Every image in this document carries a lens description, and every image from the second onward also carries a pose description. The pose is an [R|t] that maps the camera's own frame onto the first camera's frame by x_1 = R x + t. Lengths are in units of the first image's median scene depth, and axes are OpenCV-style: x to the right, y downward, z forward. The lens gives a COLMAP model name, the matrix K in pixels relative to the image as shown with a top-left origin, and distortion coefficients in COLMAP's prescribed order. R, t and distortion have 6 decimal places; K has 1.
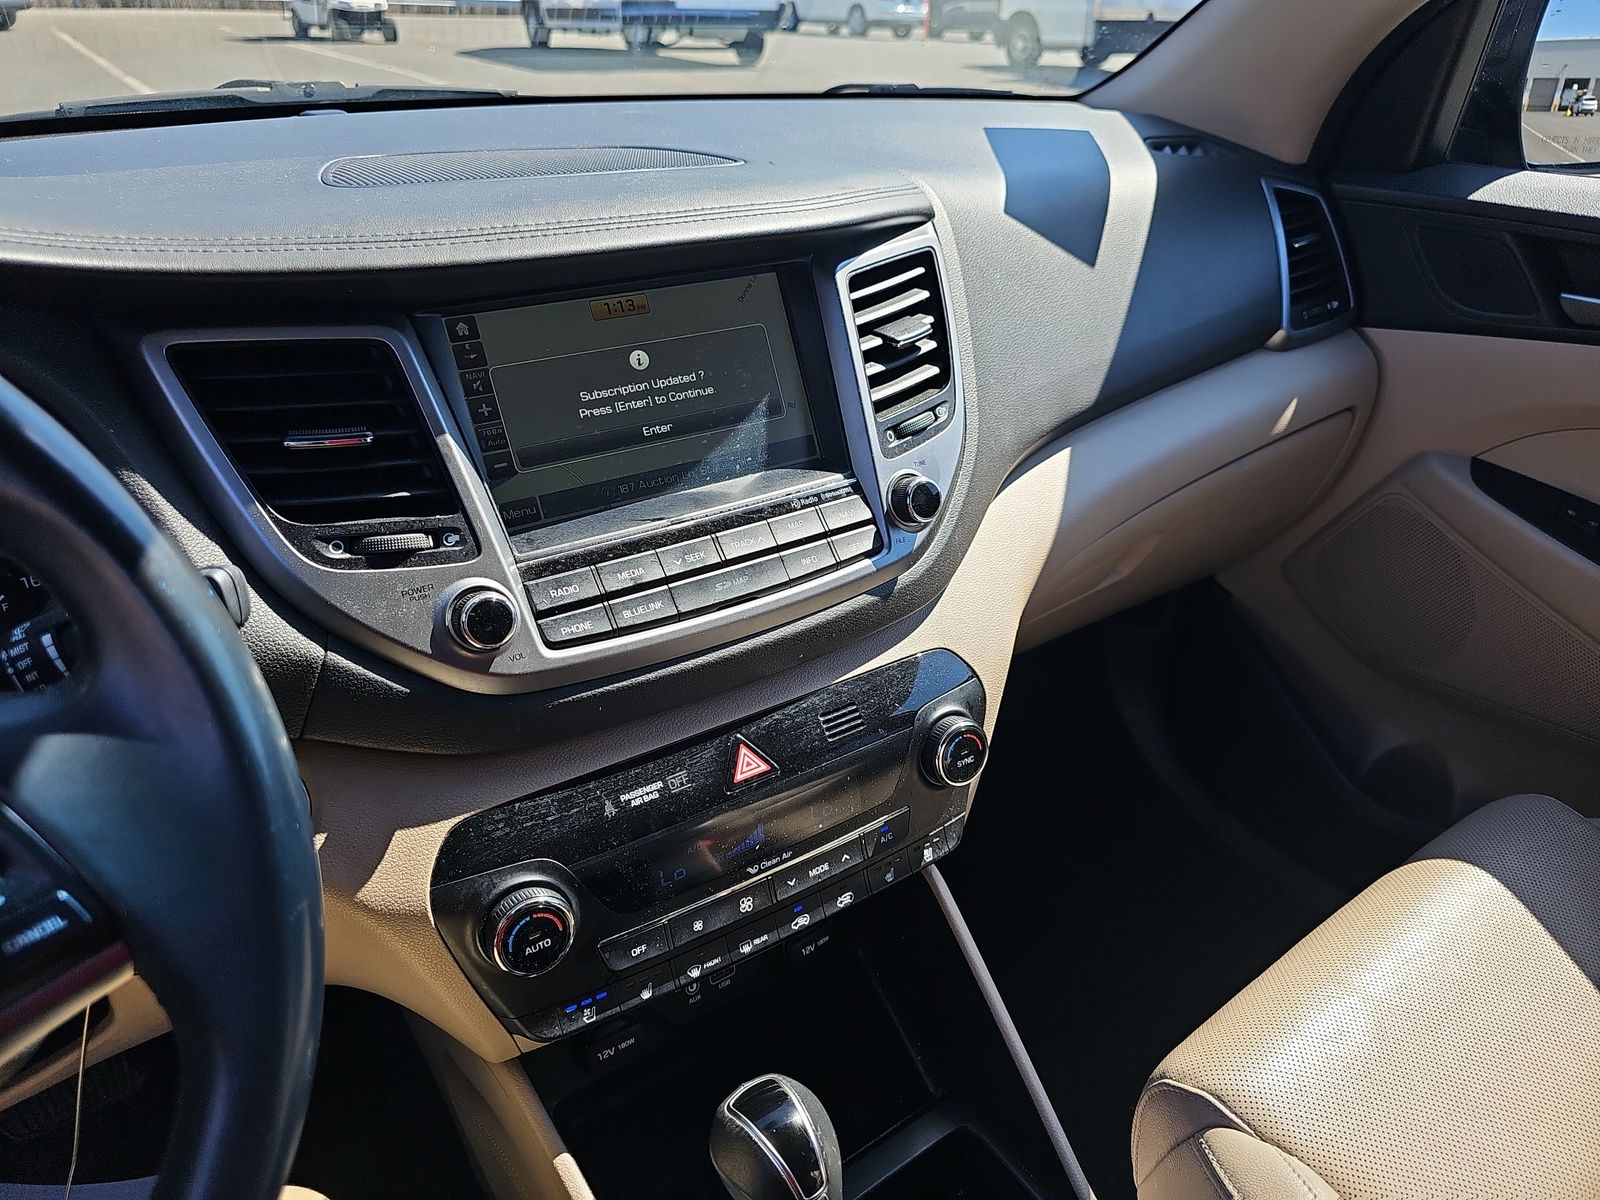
lens RADIAL K [[1038.2, 0, 809.6], [0, 1038.2, 628.0], [0, 0, 1]] dist [0.004809, -0.029720]
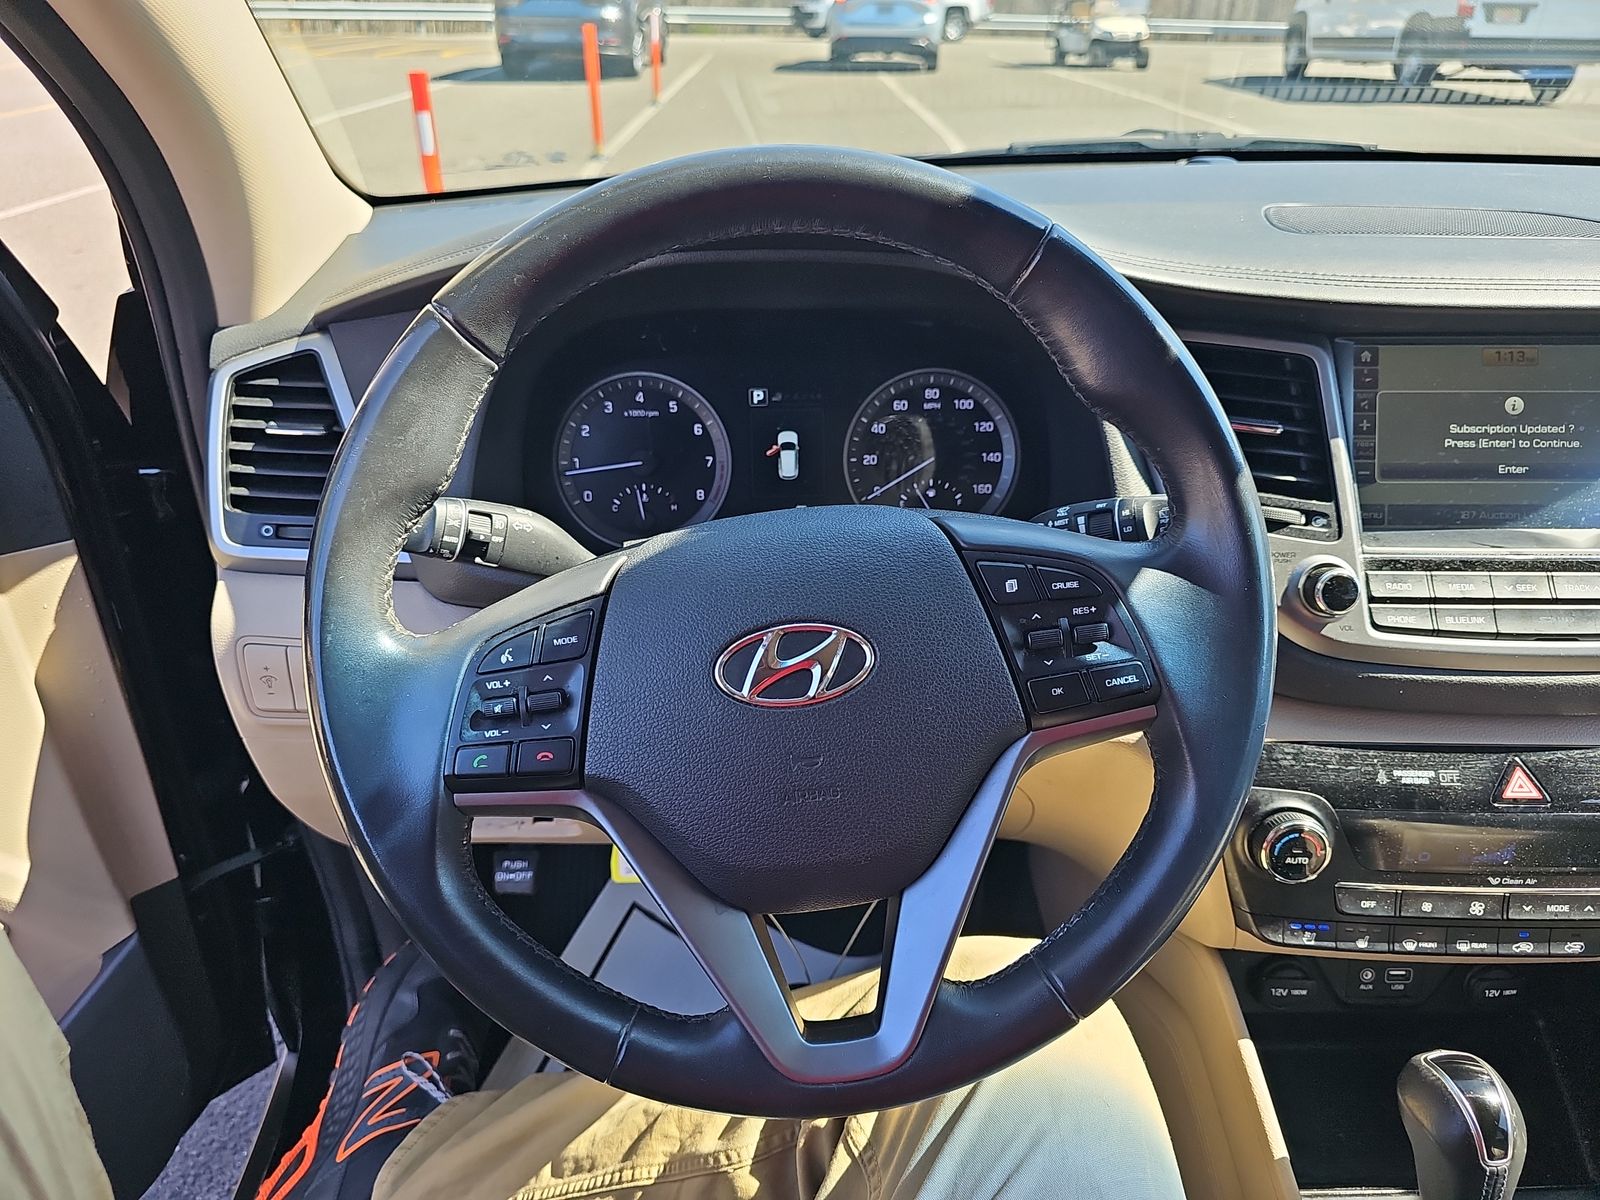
lens RADIAL K [[1038.2, 0, 809.6], [0, 1038.2, 628.0], [0, 0, 1]] dist [0.004809, -0.029720]
pose [[0.812875, 0.265954, -0.518173, -0.152115], [-0.277661, 0.959008, 0.056638, 0.122416], [0.511995, 0.097837, 0.853399, -0.317100]]
